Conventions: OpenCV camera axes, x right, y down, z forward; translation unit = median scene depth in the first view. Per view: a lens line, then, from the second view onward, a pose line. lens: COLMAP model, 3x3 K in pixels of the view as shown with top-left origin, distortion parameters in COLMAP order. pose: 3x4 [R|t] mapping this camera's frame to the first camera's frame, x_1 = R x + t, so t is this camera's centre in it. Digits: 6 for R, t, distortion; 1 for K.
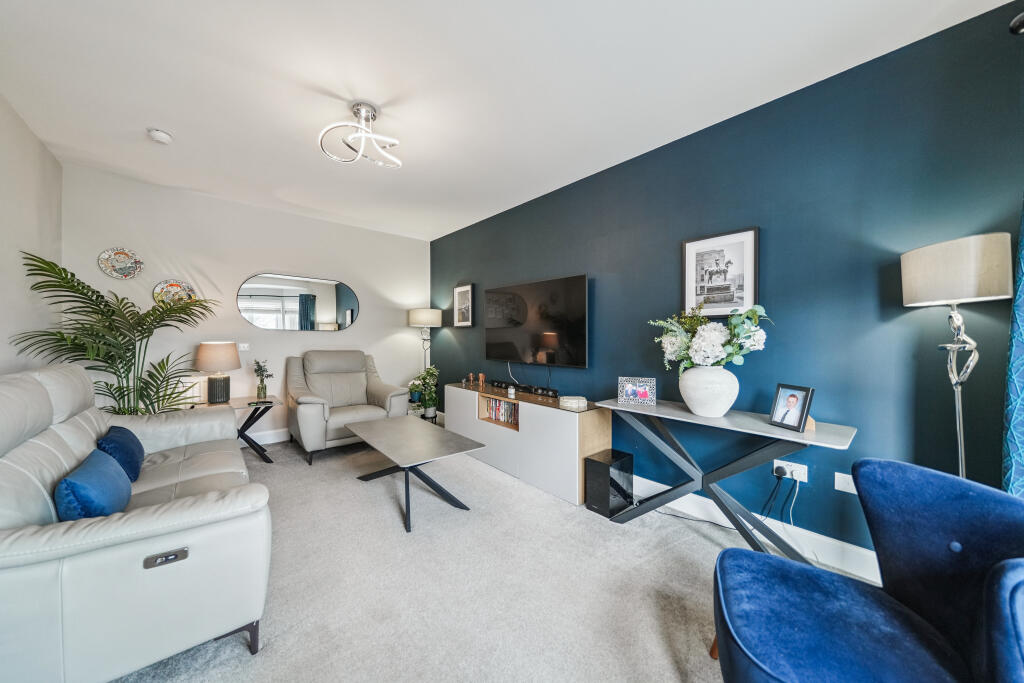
lens RADIAL K [[353.2, 0, 508.2], [0, 353.2, 343.3], [0, 0, 1]] dist [-0.000409, -0.000100]
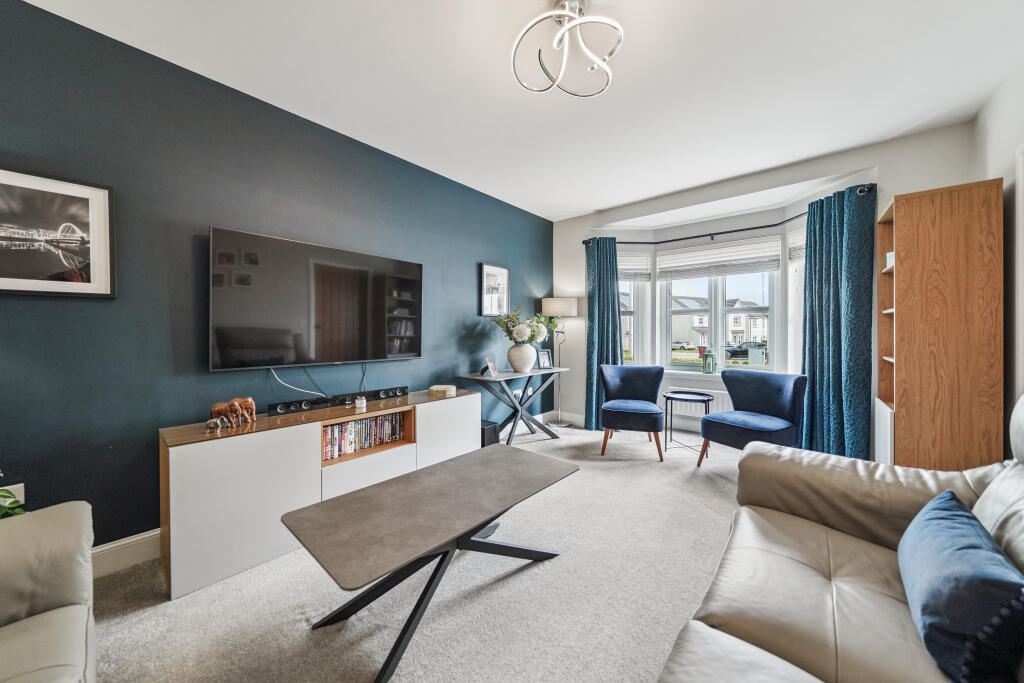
lens RADIAL K [[356.3, 0, 510.8], [0, 356.3, 328.9], [0, 0, 1]] dist [-0.000144, -0.000035]
pose [[-0.138866, -0.000380, 0.990311, -0.714661], [0.011527, 0.999932, 0.002000, -0.010073], [-0.990244, 0.011693, -0.138853, 0.783398]]
